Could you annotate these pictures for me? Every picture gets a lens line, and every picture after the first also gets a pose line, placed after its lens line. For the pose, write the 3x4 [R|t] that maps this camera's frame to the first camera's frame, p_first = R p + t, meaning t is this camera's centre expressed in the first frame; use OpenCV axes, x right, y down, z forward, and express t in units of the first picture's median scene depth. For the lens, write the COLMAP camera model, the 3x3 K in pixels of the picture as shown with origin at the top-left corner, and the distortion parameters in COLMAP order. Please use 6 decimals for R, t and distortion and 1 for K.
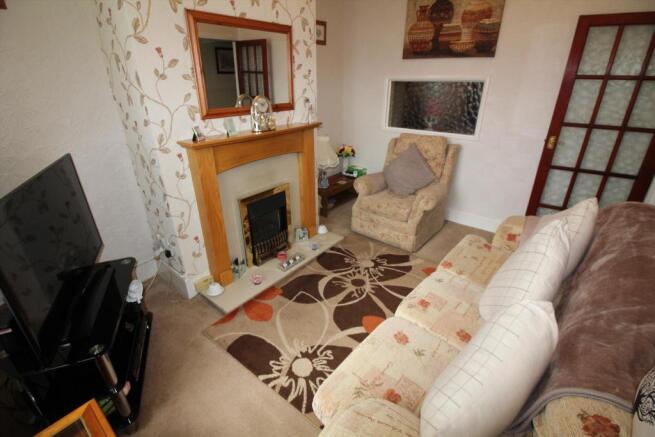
lens RADIAL K [[306.6, 0, 325.7], [0, 306.6, 216.0], [0, 0, 1]] dist [0.001573, -0.014302]
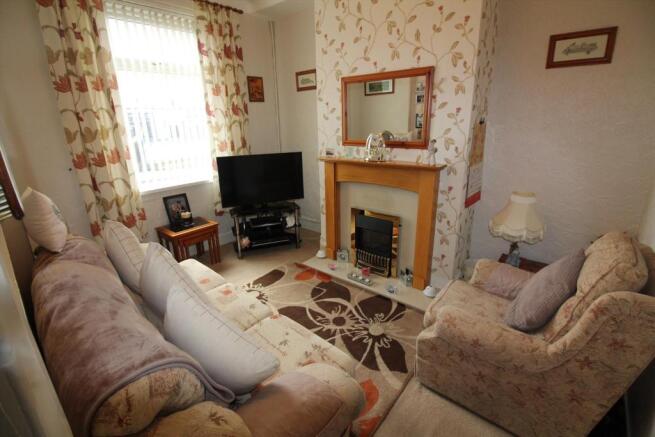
lens RADIAL K [[306.6, 0, 325.7], [0, 306.6, 216.0], [0, 0, 1]] dist [0.001573, -0.014302]
pose [[-0.026979, 0.305610, -0.951774, 0.921885], [-0.389726, 0.873565, 0.291545, -0.337588], [0.920536, 0.378796, 0.095537, 0.734658]]
